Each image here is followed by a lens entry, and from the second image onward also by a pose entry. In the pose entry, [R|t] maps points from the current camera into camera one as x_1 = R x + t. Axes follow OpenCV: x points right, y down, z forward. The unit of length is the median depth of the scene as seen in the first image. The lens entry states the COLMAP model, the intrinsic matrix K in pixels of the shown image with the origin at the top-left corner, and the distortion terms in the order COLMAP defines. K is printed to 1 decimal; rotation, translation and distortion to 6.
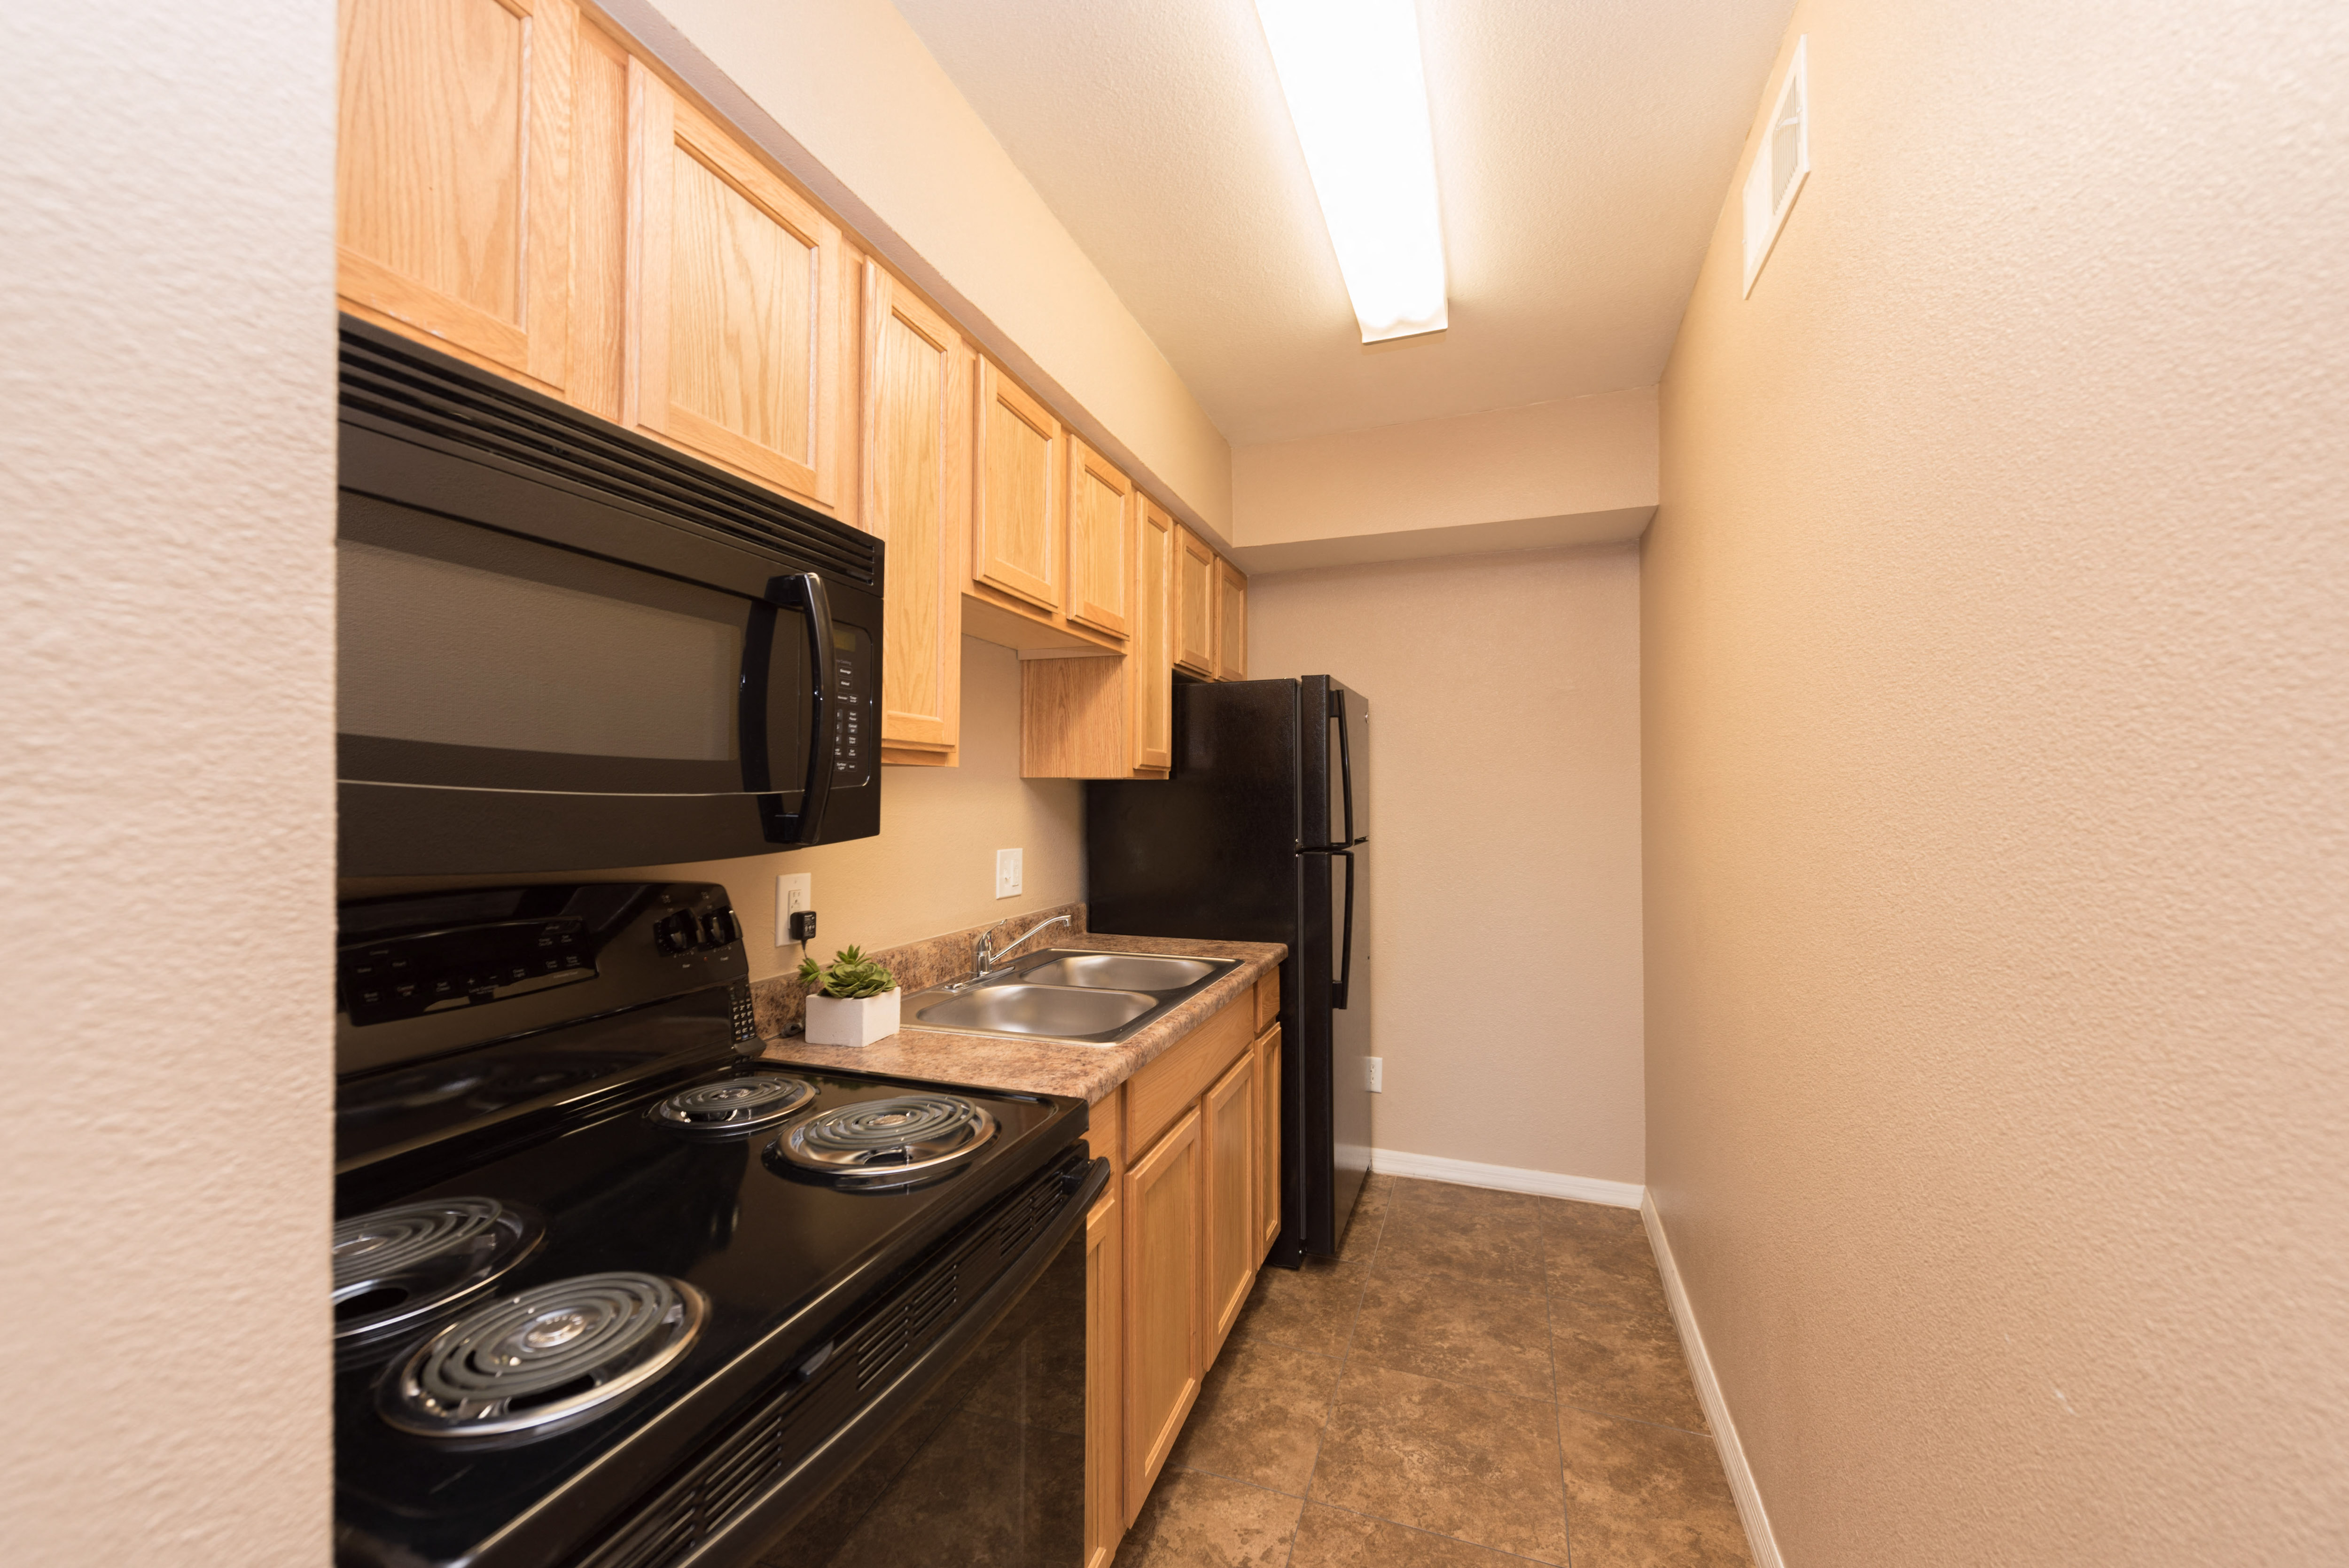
lens RADIAL K [[956.1, 0, 1160.7], [0, 956.1, 788.9], [0, 0, 1]] dist [-0.003805, -0.000524]
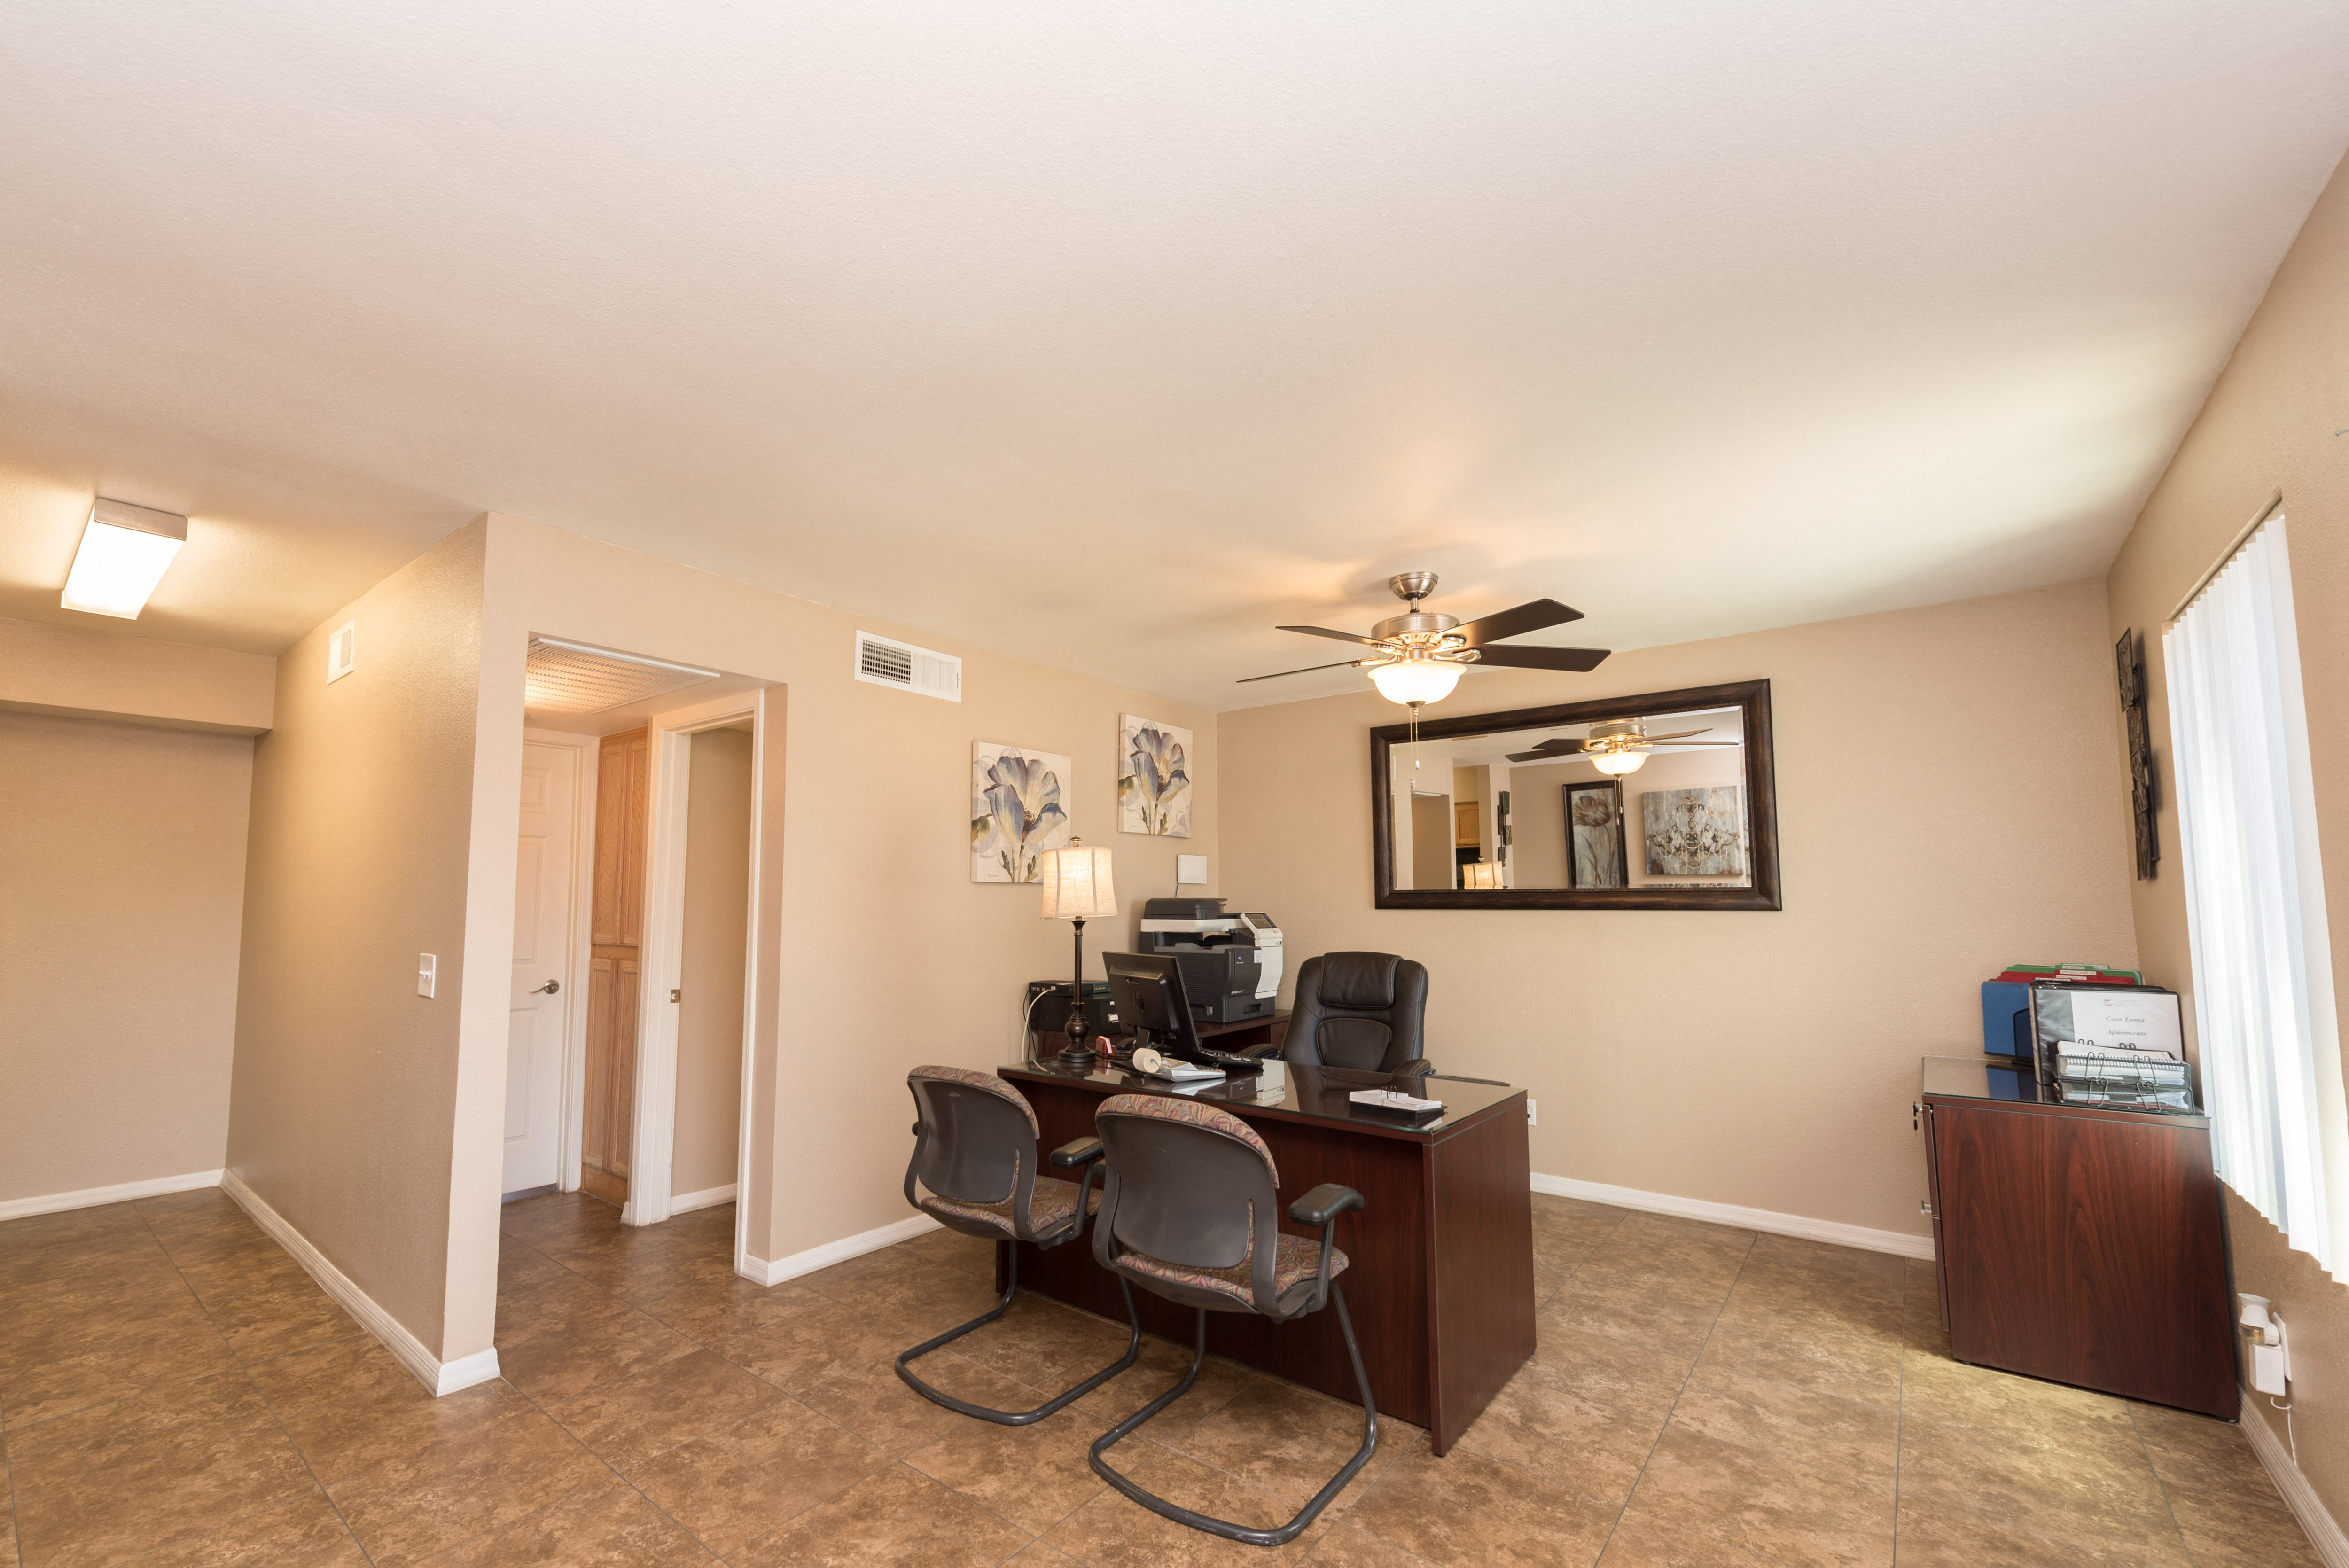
lens RADIAL K [[956.1, 0, 1160.2], [0, 956.1, 794.2], [0, 0, 1]] dist [-0.003805, -0.000524]
pose [[0.312205, 0.095116, 0.945241, -0.755488], [-0.011981, 0.995290, -0.096195, -0.072699], [-0.949939, 0.018707, 0.311874, -1.313317]]
